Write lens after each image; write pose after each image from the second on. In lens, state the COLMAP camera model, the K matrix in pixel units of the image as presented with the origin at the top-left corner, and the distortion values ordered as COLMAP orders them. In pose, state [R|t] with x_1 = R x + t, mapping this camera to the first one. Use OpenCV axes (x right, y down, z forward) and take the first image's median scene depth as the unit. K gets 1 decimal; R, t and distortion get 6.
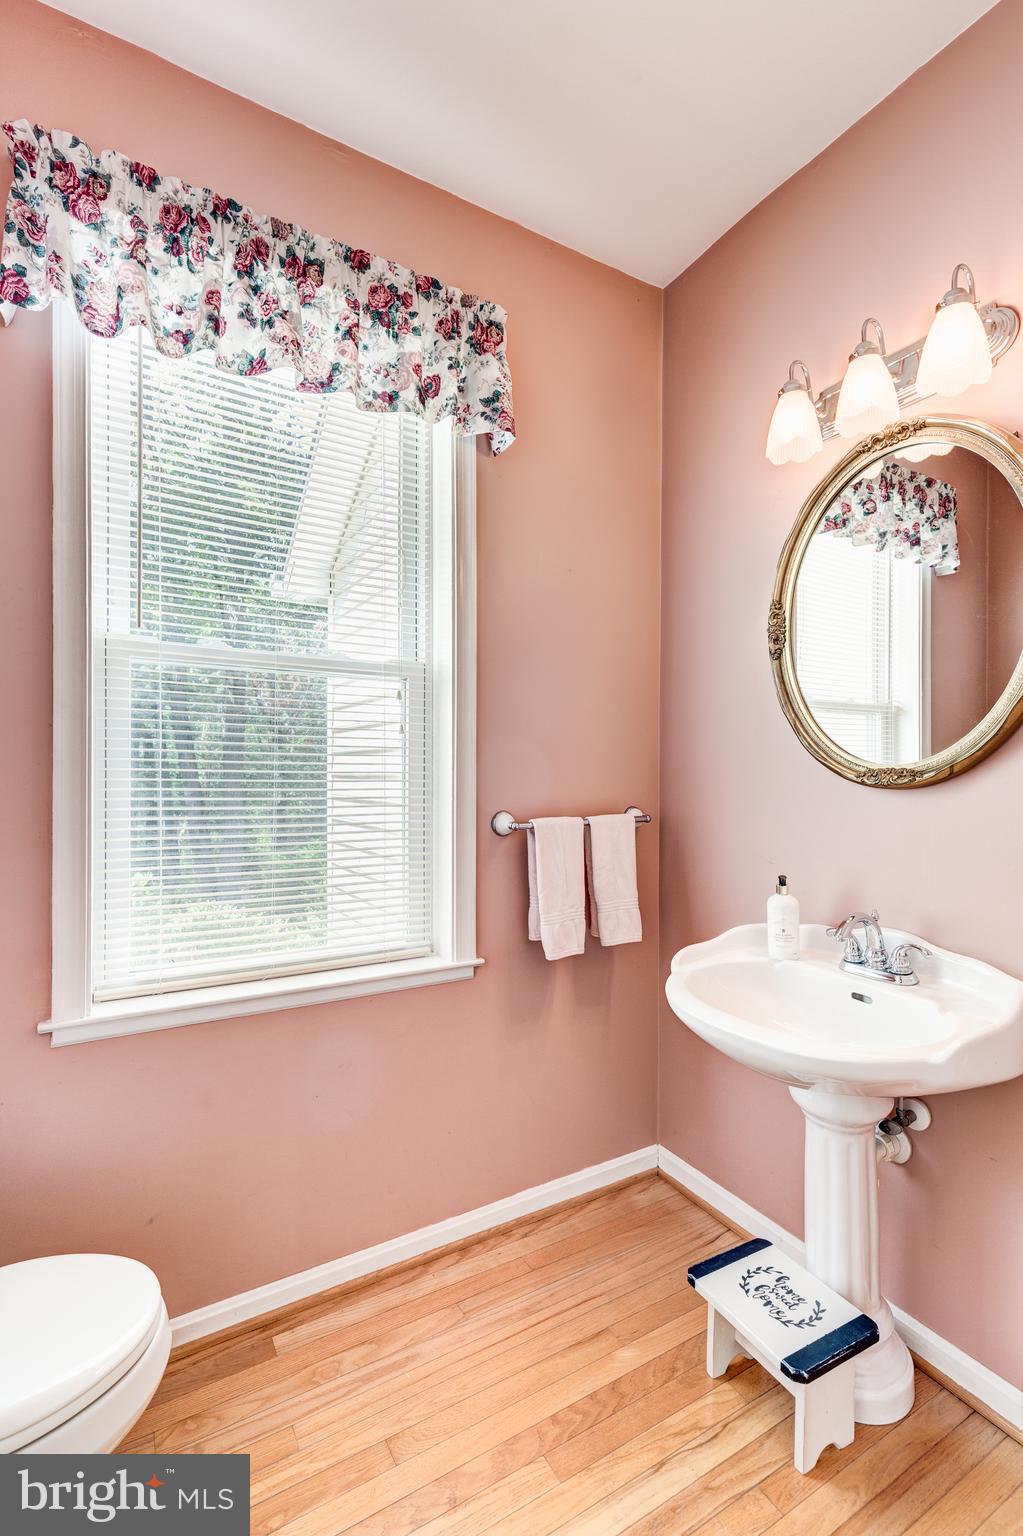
lens RADIAL K [[681.6, 0, 512.4], [0, 681.6, 773.6], [0, 0, 1]] dist [0.000859, -0.000080]
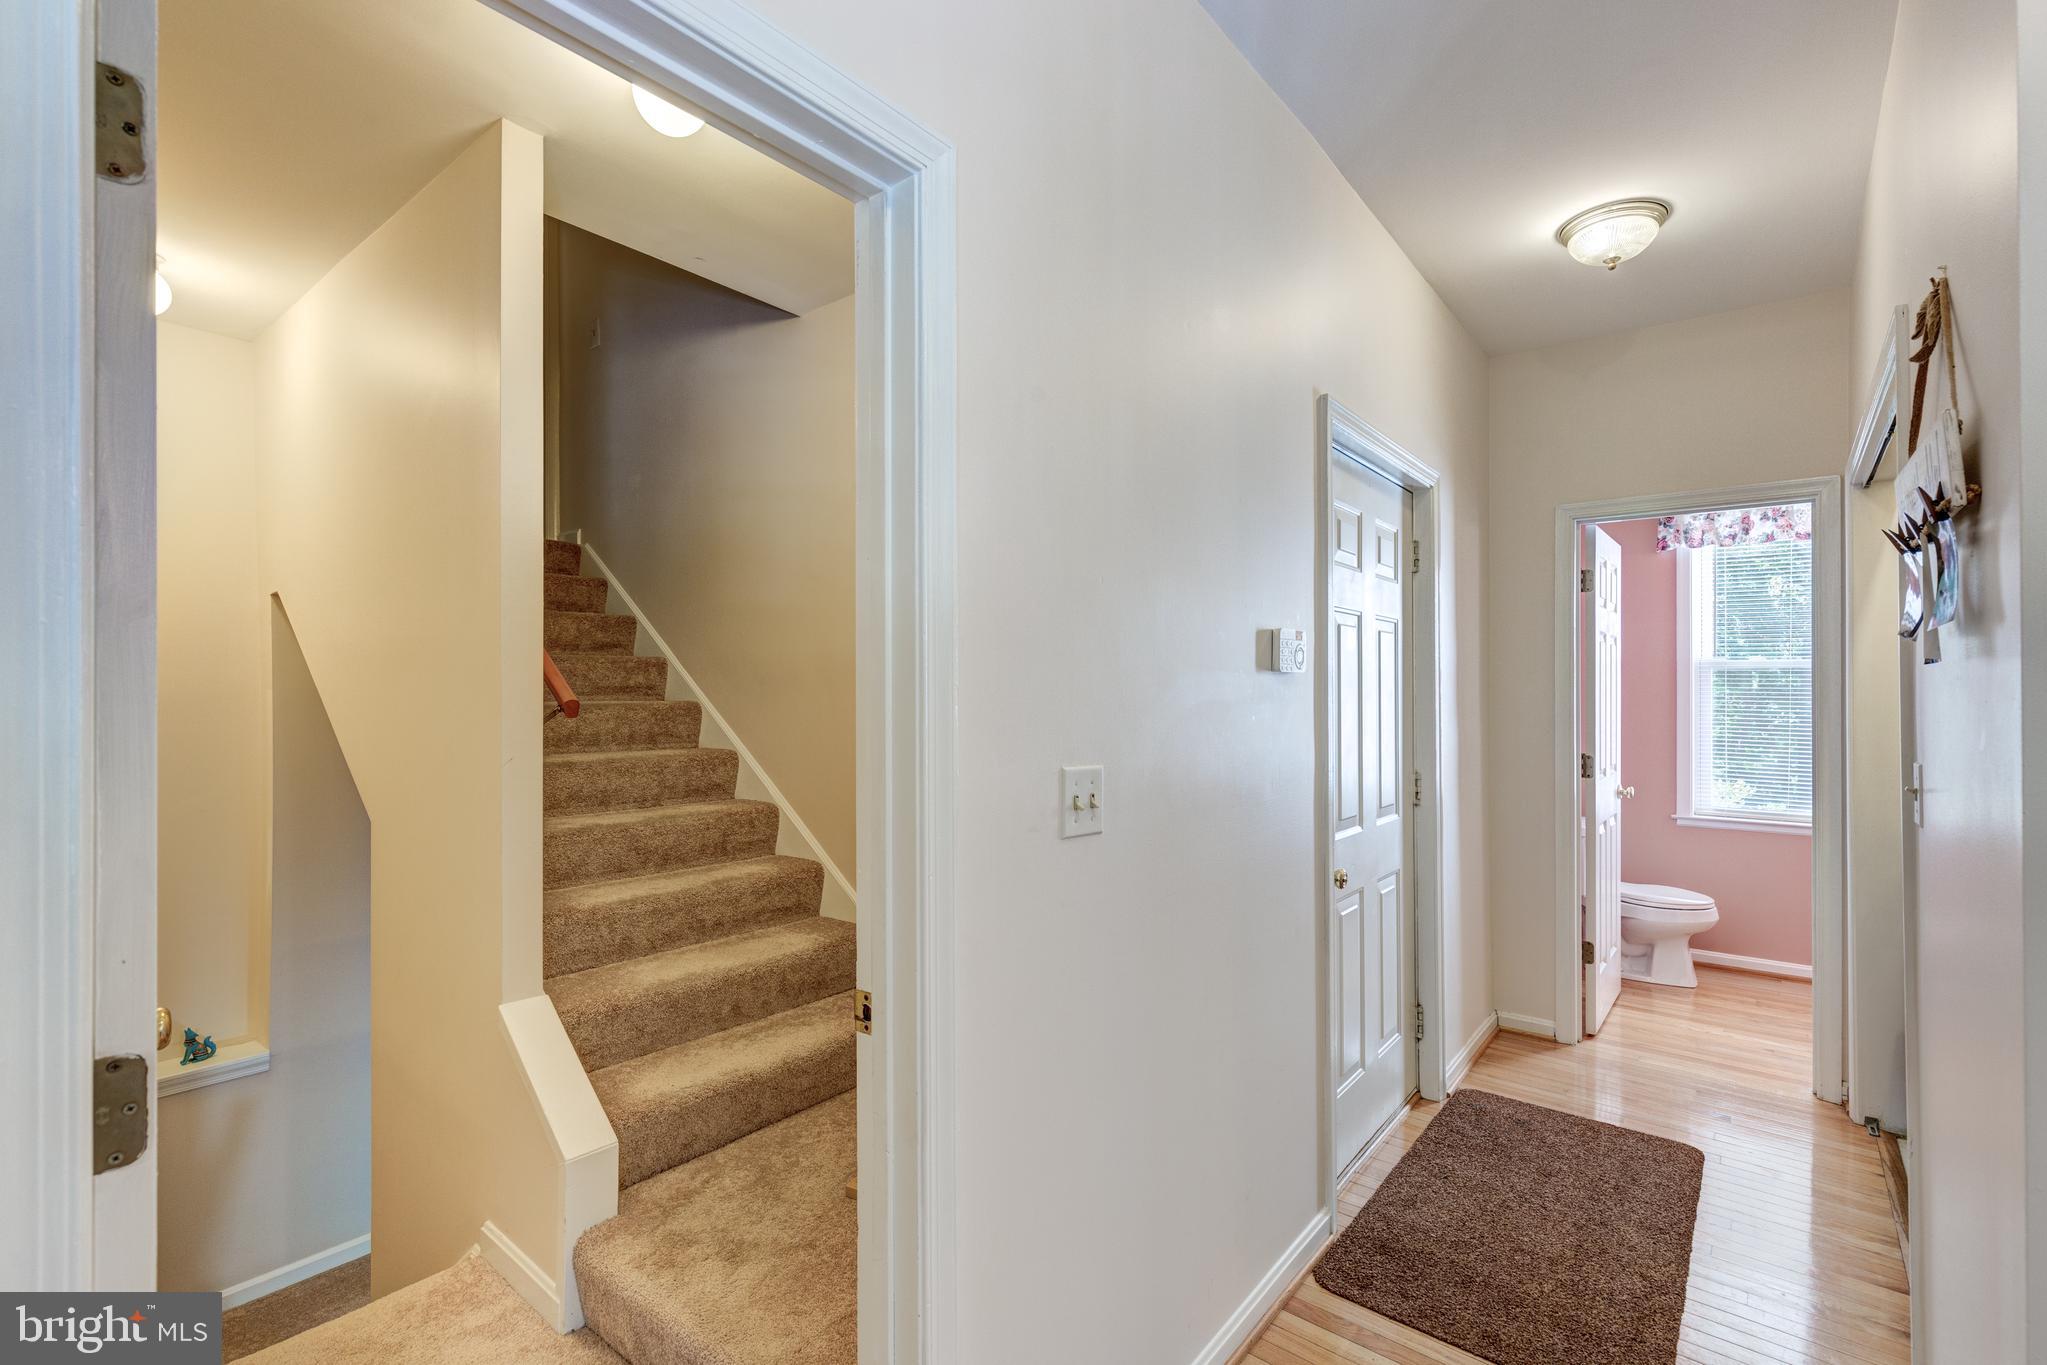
lens RADIAL K [[908.4, 0, 1021.5], [0, 908.4, 689.7], [0, 0, 1]] dist [0.000859, -0.000080]
pose [[0.357057, -0.003709, -0.934075, 1.602450], [-0.001122, 0.999990, -0.004400, -0.090713], [0.934082, 0.002619, 0.357049, -2.463092]]
